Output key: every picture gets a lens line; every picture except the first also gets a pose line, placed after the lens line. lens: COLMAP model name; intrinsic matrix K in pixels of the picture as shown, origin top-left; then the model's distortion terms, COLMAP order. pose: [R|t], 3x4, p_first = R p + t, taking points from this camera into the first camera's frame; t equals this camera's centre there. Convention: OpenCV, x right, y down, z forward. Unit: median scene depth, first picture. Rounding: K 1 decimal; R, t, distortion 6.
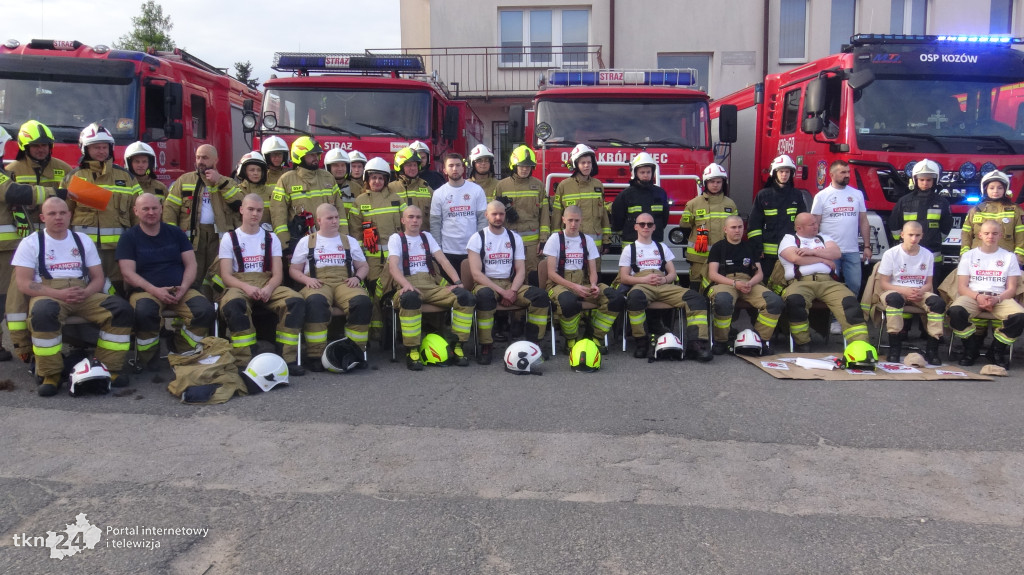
lens RADIAL K [[864.1, 0, 512.0], [0, 864.1, 287.5], [0, 0, 1]] dist [-0.001589, -0.000572]
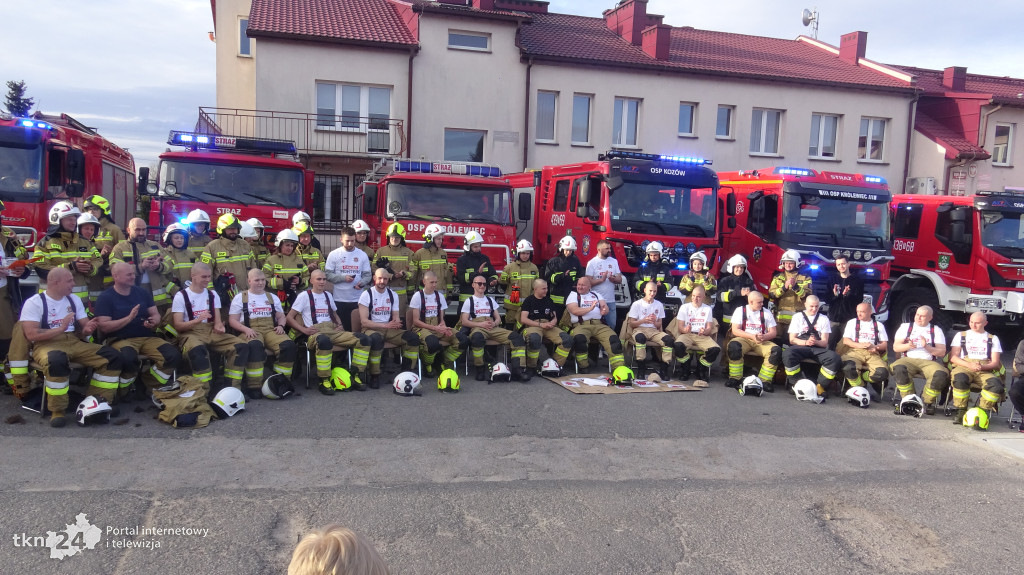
lens RADIAL K [[752.0, 0, 512.0], [0, 752.0, 287.5], [0, 0, 1]] dist [-0.002451, -0.000445]
pose [[0.953052, 0.014239, 0.302472, -0.185141], [-0.008730, 0.999771, -0.019558, -0.049321], [-0.302681, 0.015999, 0.952958, -0.200825]]
